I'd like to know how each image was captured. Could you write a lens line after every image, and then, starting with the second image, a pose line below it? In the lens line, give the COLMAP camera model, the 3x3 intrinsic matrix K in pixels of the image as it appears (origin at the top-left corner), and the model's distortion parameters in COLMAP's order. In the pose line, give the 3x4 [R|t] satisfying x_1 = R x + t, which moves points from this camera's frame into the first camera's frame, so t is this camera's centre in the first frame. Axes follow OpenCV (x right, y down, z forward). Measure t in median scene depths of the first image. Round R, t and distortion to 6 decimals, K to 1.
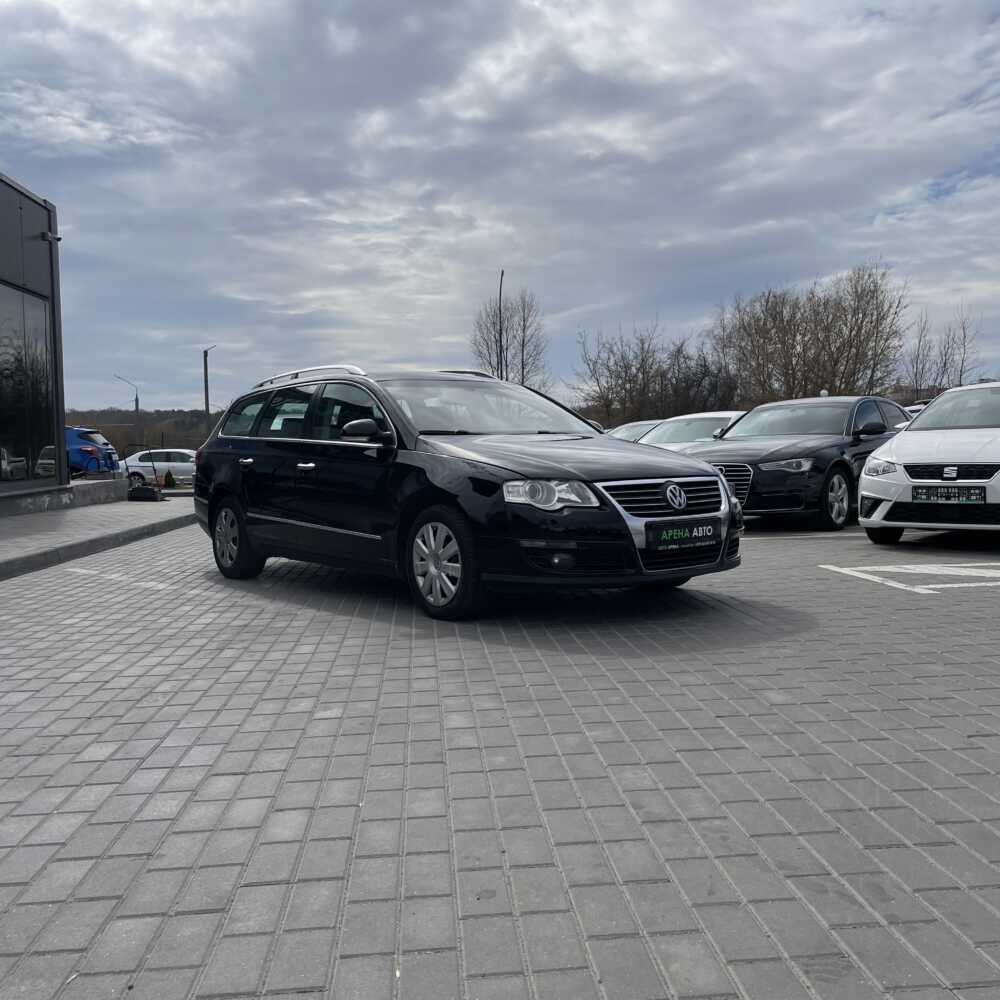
lens RADIAL K [[1023.7, 0, 492.3], [0, 1023.7, 498.1], [0, 0, 1]] dist [0.044914, 0.000000]
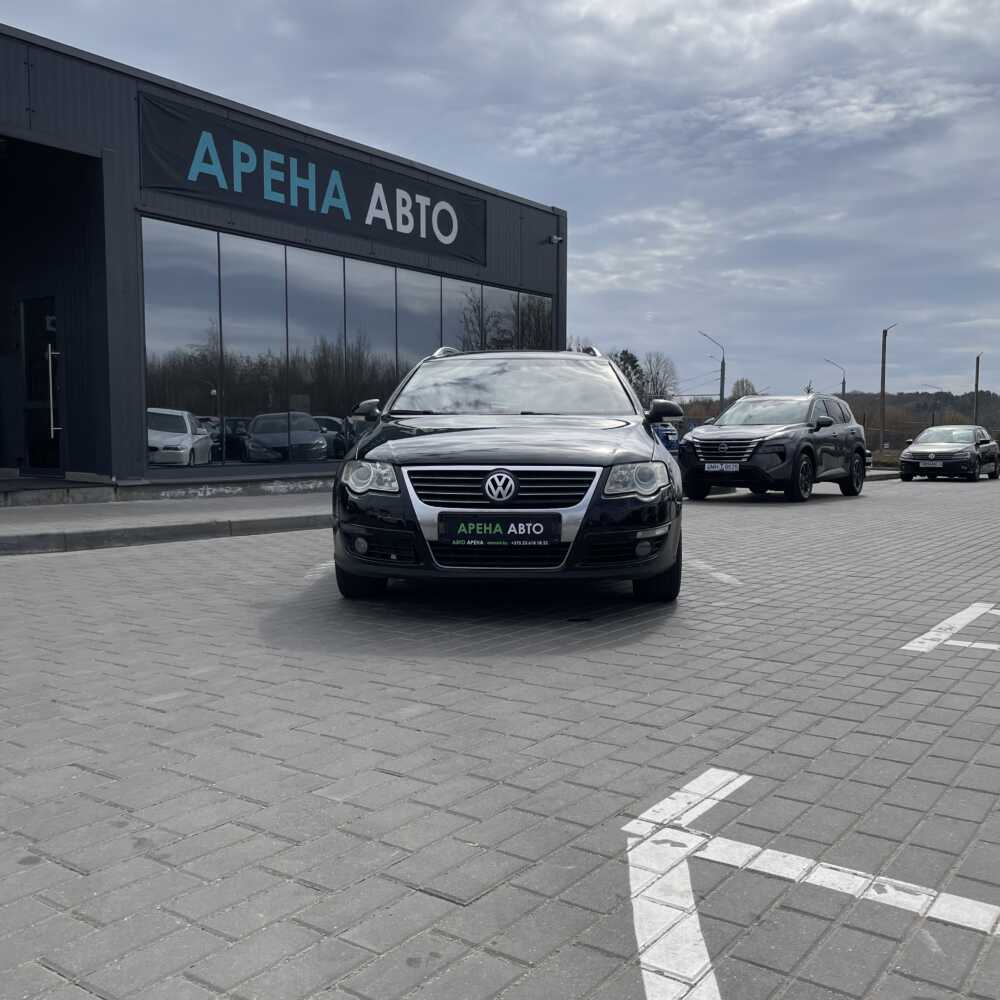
lens RADIAL K [[1023.7, 0, 503.6], [0, 1023.7, 501.0], [0, 0, 1]] dist [0.044914, 0.000000]
pose [[0.768880, 0.065211, -0.636058, 0.745325], [-0.052864, 0.997863, 0.038402, -0.023442], [0.637203, 0.004098, 0.770685, 0.324352]]
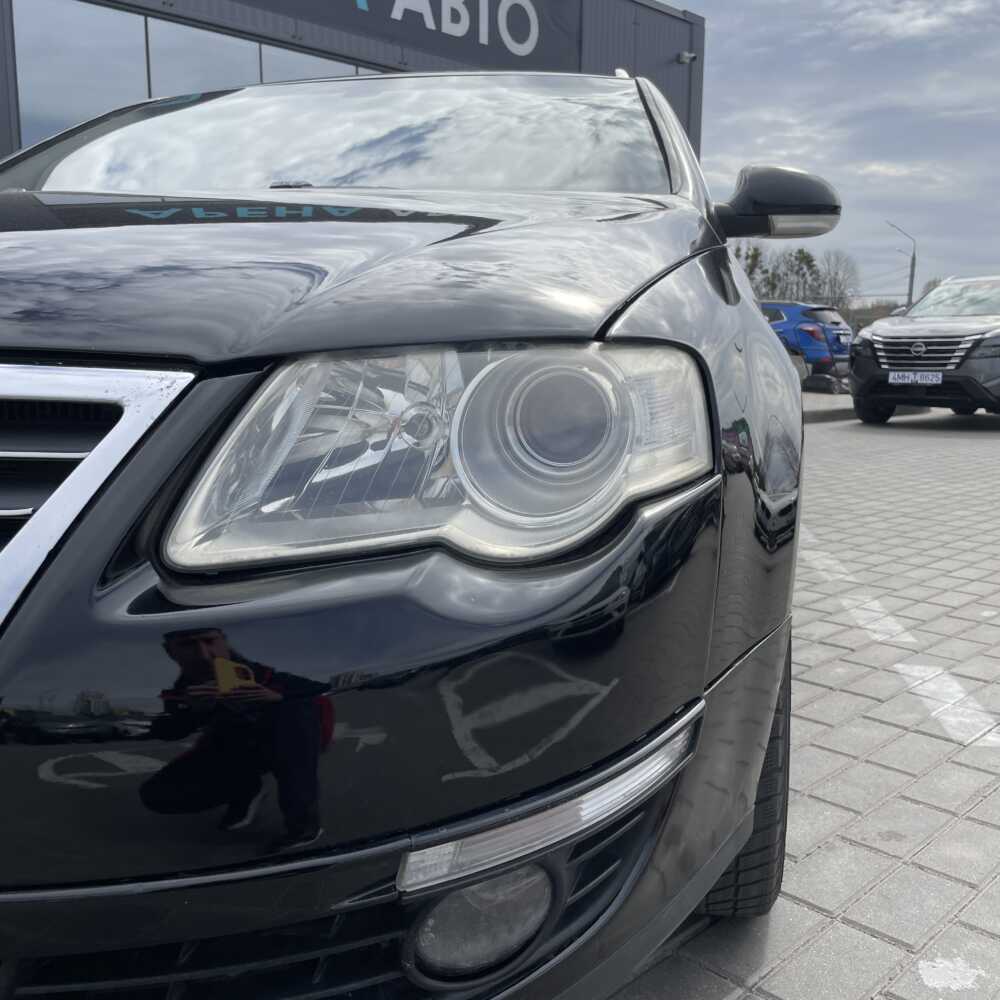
lens RADIAL K [[1023.7, 0, 502.5], [0, 1023.7, 500.5], [0, 0, 1]] dist [0.044914, 0.000000]
pose [[0.657283, 0.140328, -0.740464, 0.360491], [-0.059367, 0.989100, 0.134750, -0.026756], [0.751302, -0.044610, 0.658449, 1.018571]]
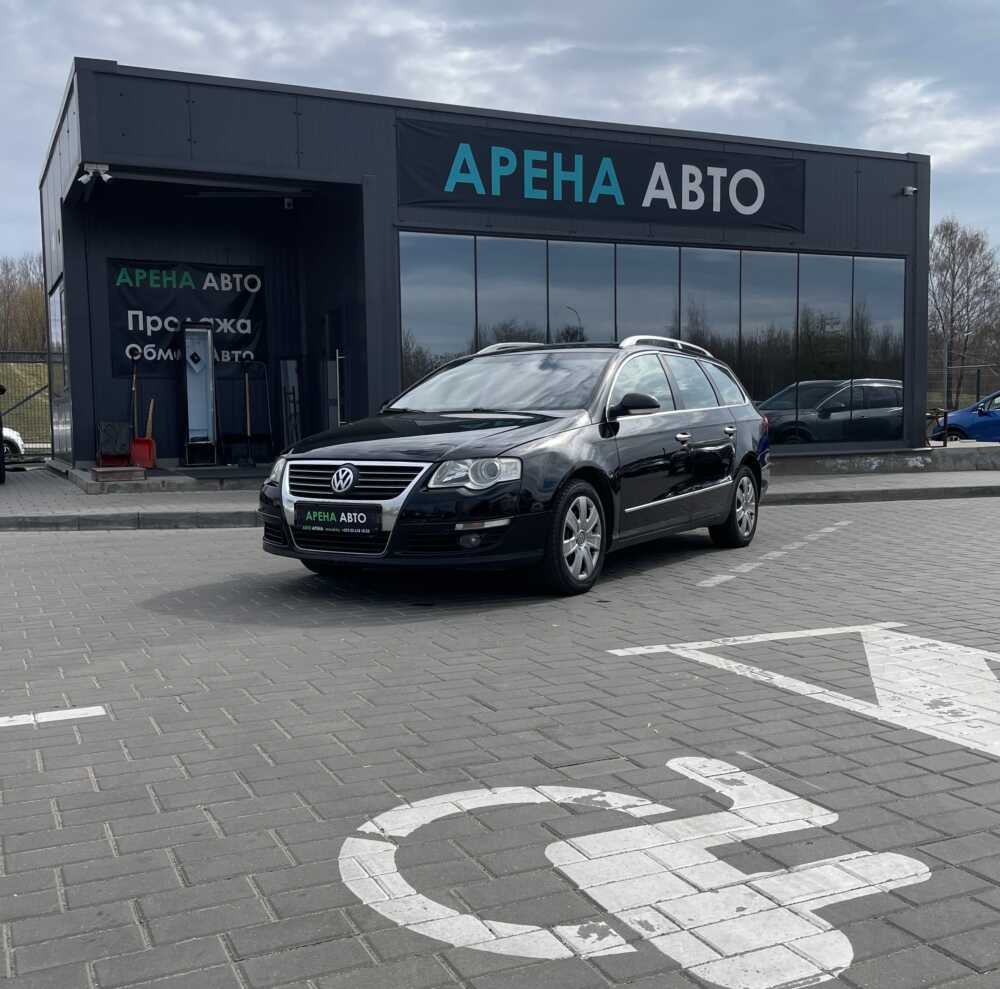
lens RADIAL K [[1099.8, 0, 452.0], [0, 1099.8, 479.7], [0, 0, 1]] dist [0.067378, 0.000000]
pose [[0.342093, 0.067260, -0.937256, 1.213946], [-0.043241, 0.997505, 0.055801, -0.065569], [0.938670, 0.021438, 0.344148, 0.736710]]
